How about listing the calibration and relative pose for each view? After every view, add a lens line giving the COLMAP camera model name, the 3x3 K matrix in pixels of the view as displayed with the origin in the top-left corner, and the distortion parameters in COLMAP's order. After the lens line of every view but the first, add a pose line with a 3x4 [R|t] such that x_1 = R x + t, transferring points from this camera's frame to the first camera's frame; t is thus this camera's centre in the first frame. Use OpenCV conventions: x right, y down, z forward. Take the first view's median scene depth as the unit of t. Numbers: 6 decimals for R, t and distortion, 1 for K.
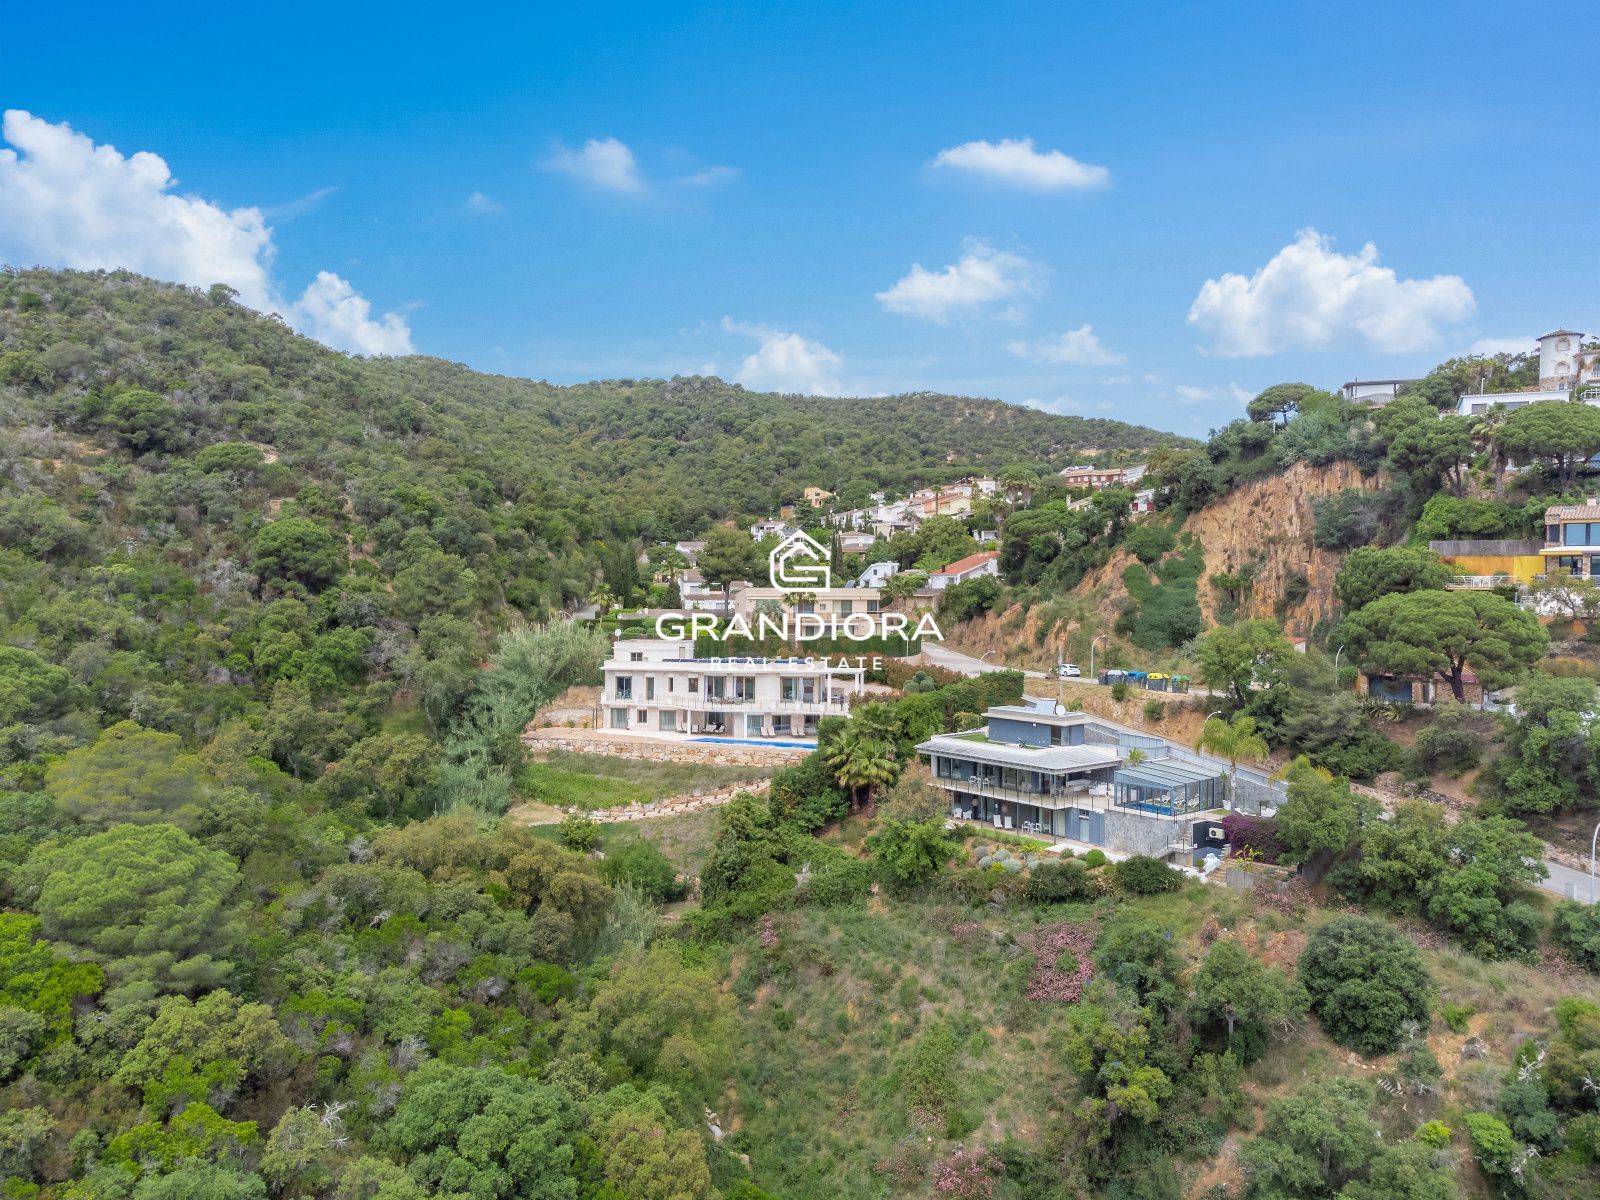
lens RADIAL K [[1231.4, 0, 808.2], [0, 1231.4, 603.1], [0, 0, 1]] dist [0.021749, -0.015105]
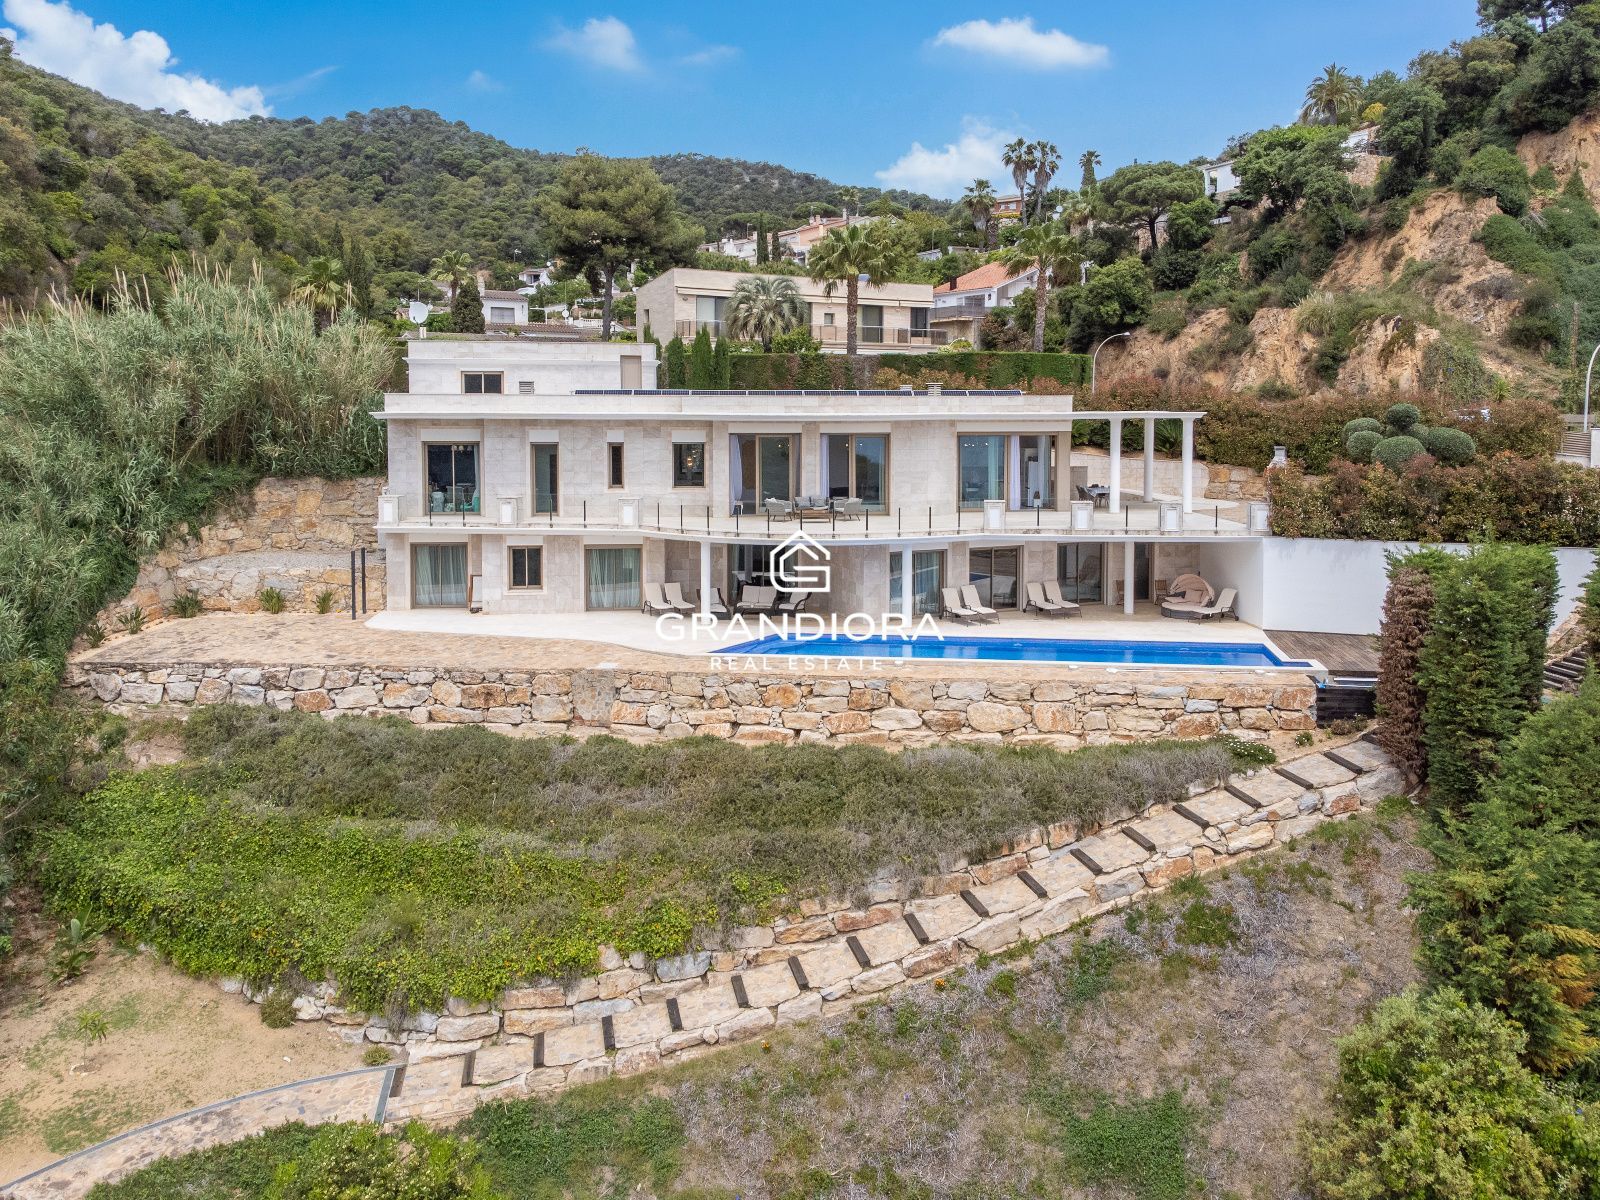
lens RADIAL K [[1231.4, 0, 867.9], [0, 1231.4, 511.9], [0, 0, 1]] dist [0.021749, -0.015105]
pose [[0.960563, -0.027669, 0.276683, -0.136335], [0.007934, 0.997359, 0.072194, 0.055662], [-0.277950, -0.067152, 0.958245, 0.674459]]
